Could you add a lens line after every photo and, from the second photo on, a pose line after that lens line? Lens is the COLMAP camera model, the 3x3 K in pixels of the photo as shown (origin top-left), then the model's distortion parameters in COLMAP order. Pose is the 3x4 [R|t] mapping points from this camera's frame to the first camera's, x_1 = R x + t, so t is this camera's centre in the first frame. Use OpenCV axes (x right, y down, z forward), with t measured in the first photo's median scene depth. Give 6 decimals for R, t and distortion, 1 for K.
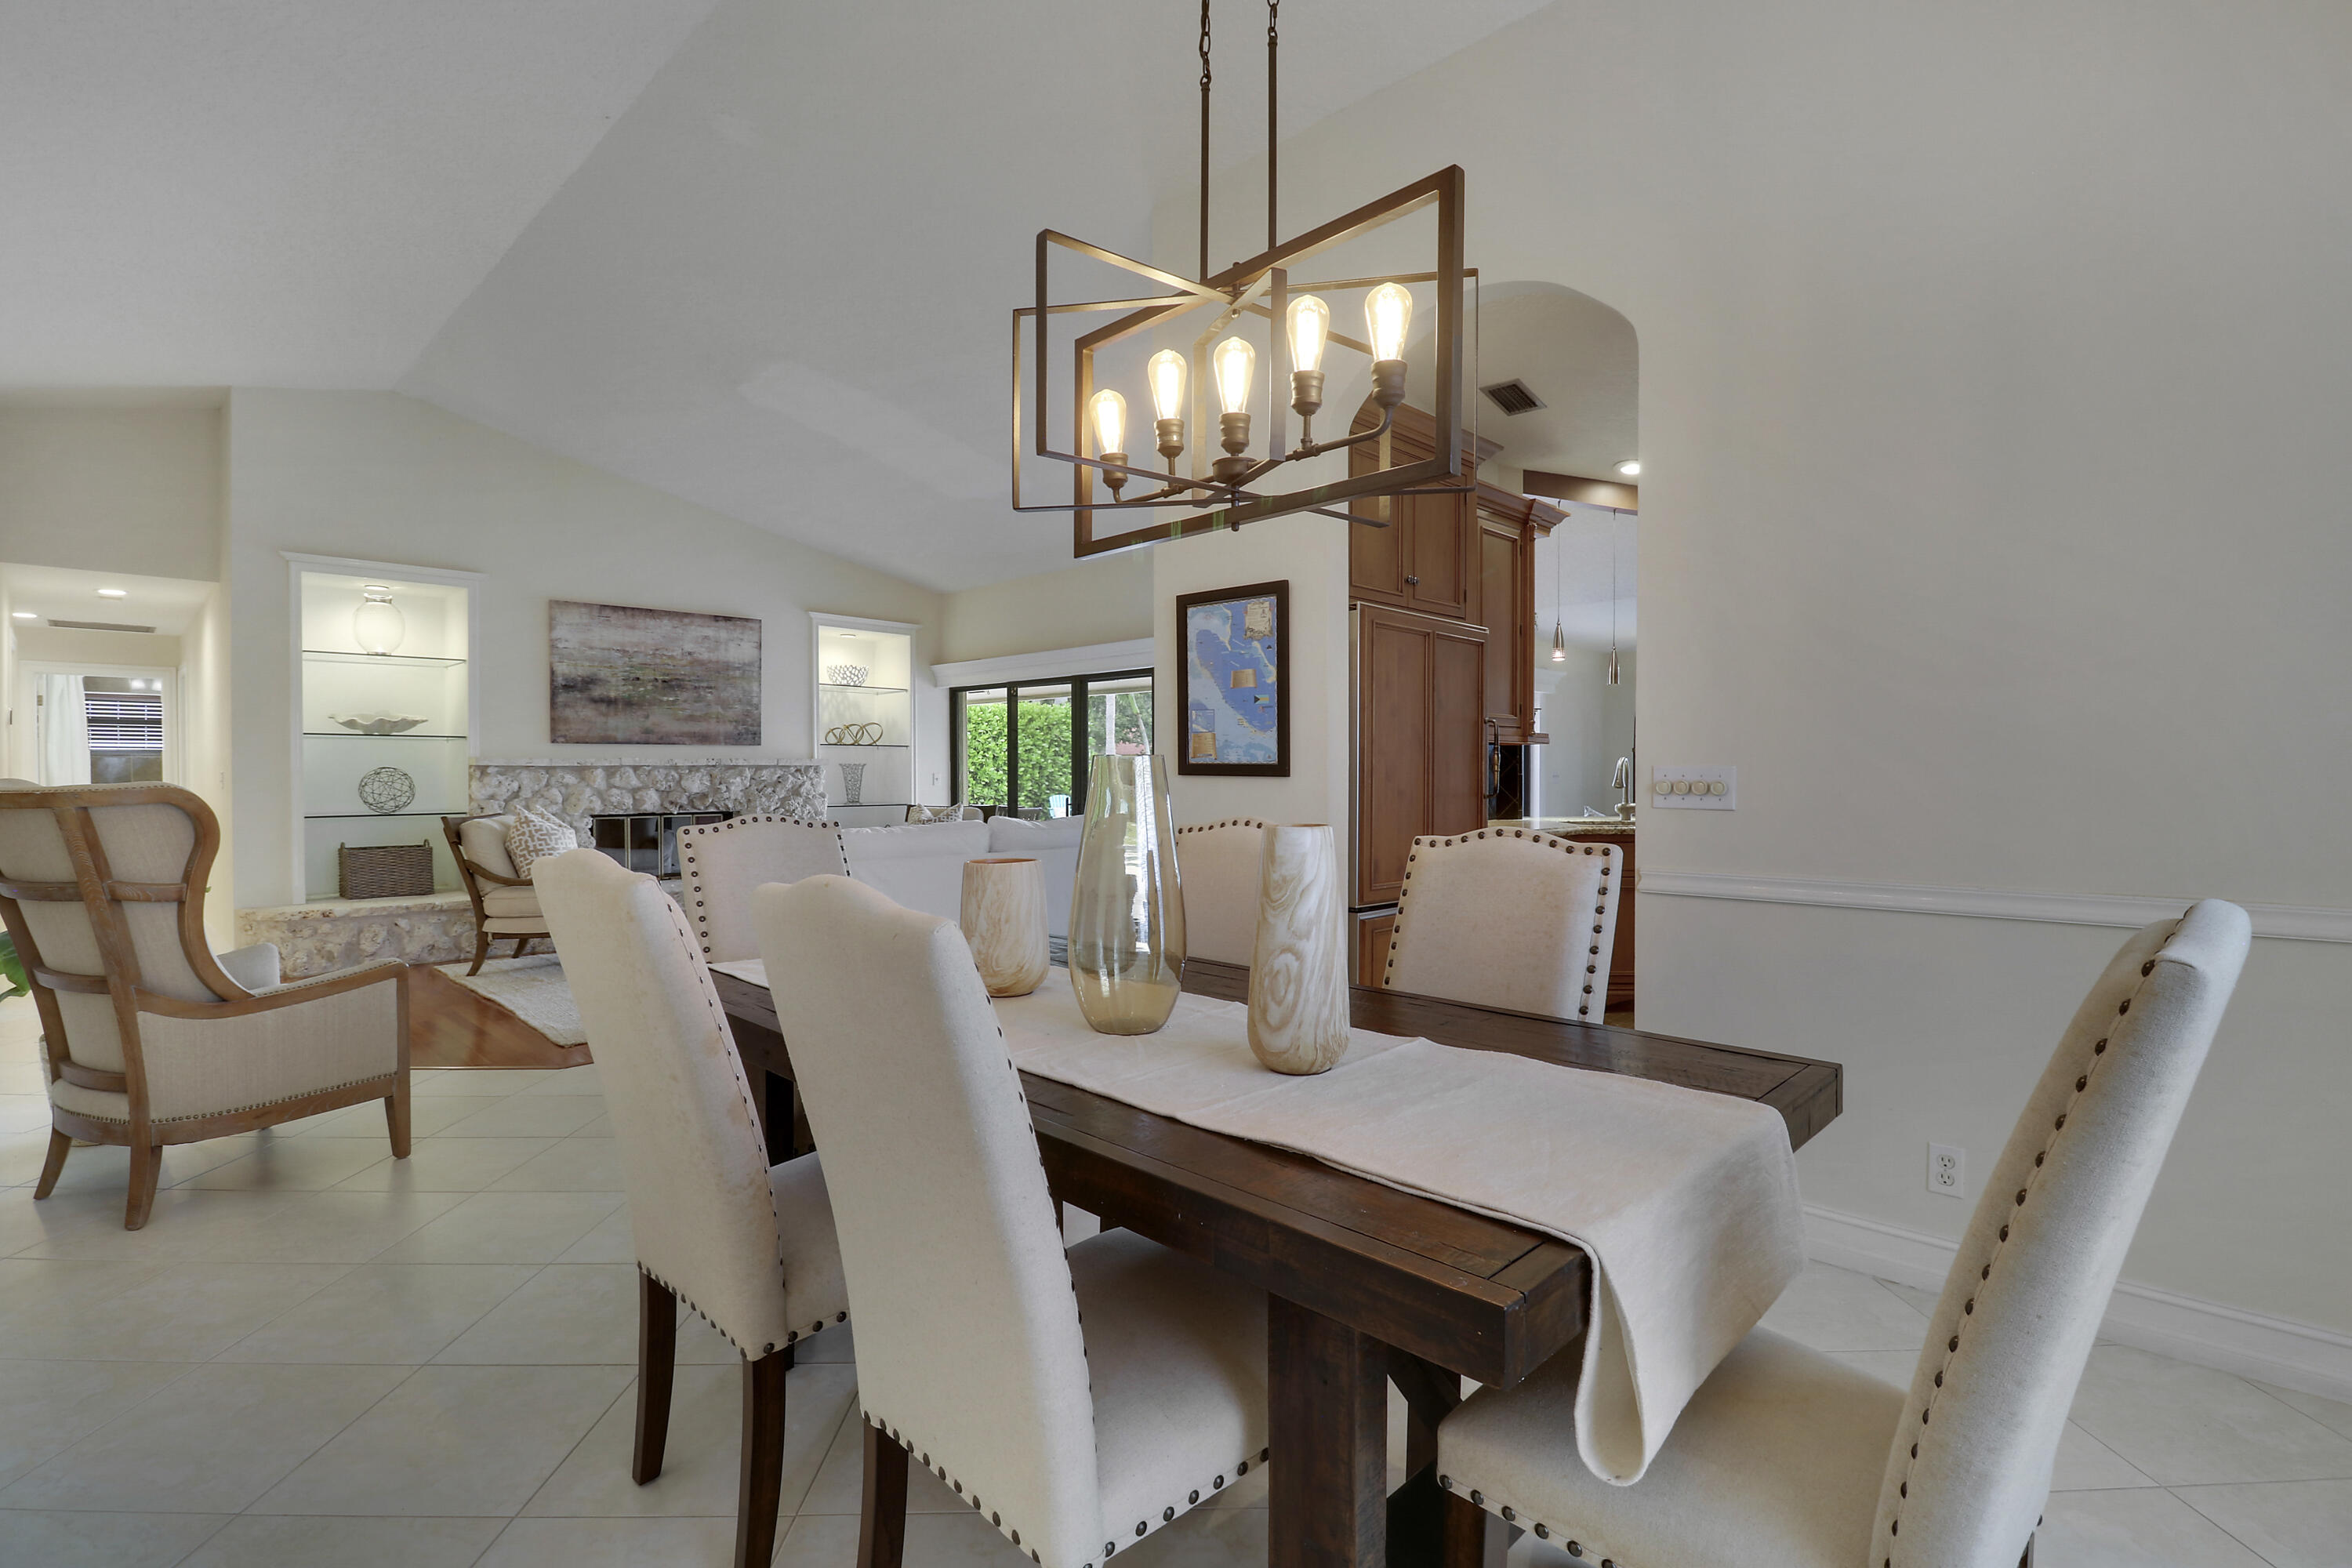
lens RADIAL K [[1089.2, 0, 1182.3], [0, 1089.2, 808.0], [0, 0, 1]] dist [-0.000759, -0.011897]
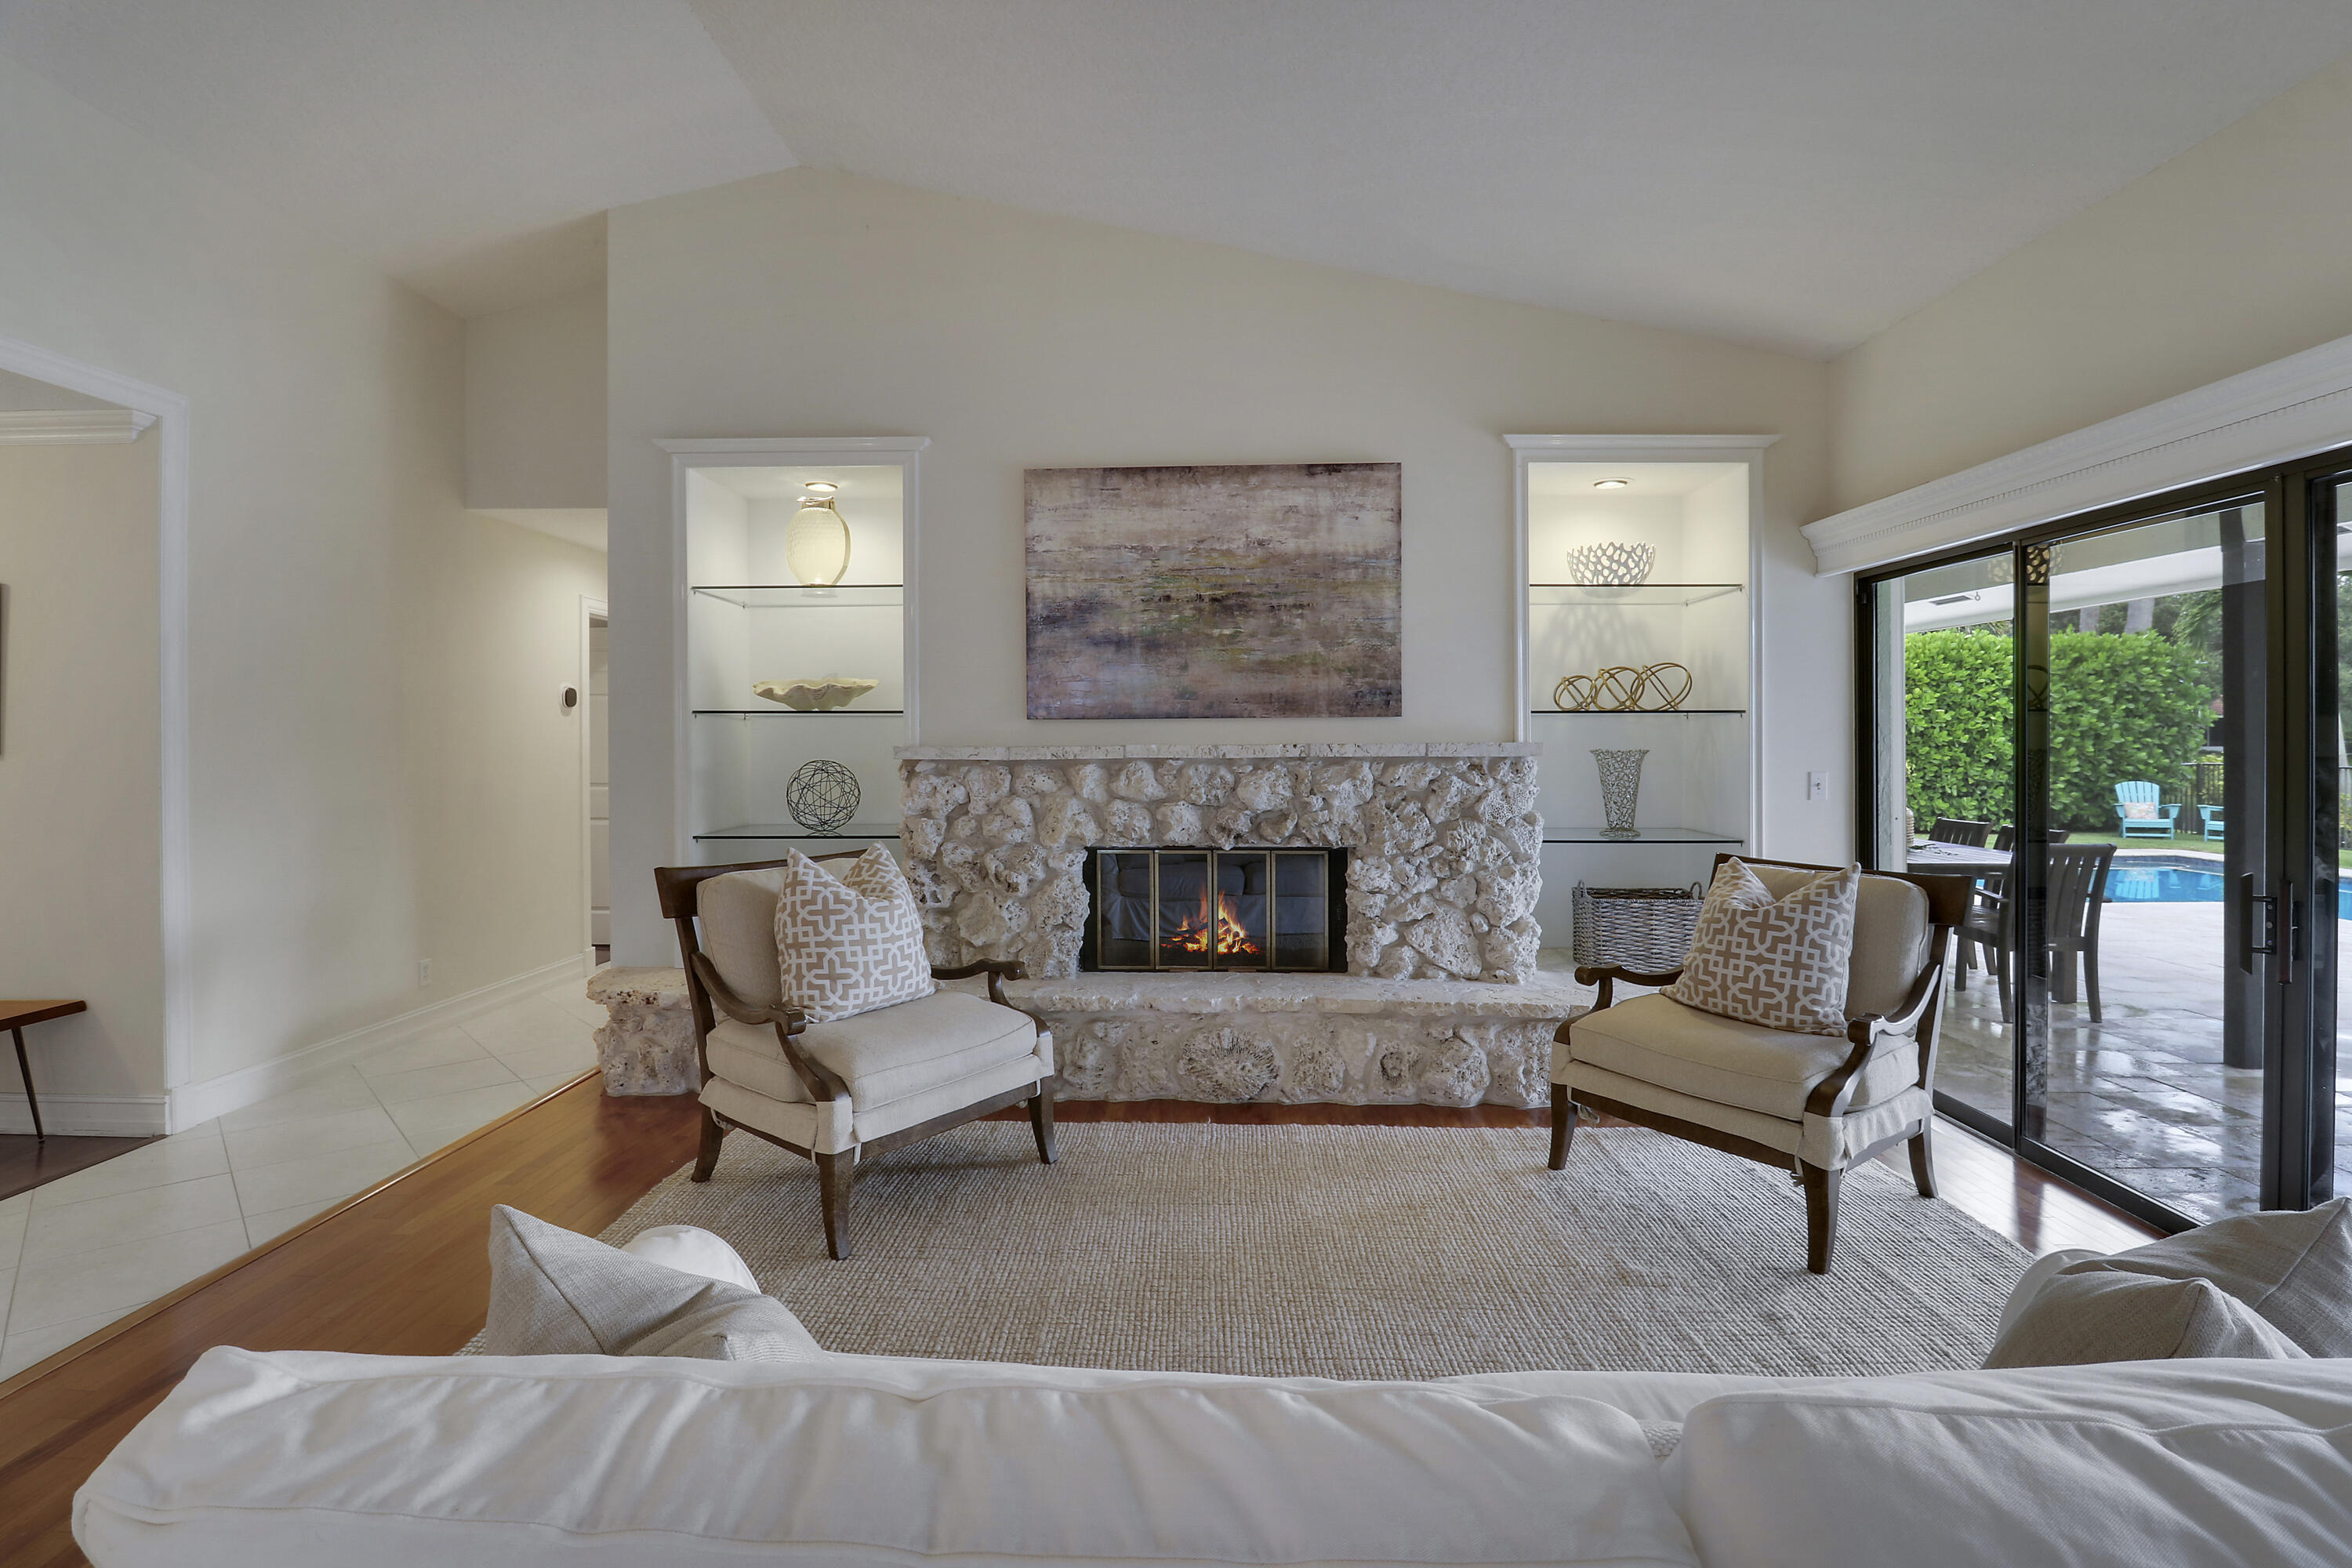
lens RADIAL K [[1112.1, 0, 1172.1], [0, 1112.1, 738.8], [0, 0, 1]] dist [-0.000223, -0.013181]
pose [[0.680677, 0.000368, -0.732584, -0.089977], [-0.022355, 0.999545, -0.020269, -0.036043], [0.732243, 0.030173, 0.680375, 0.603582]]
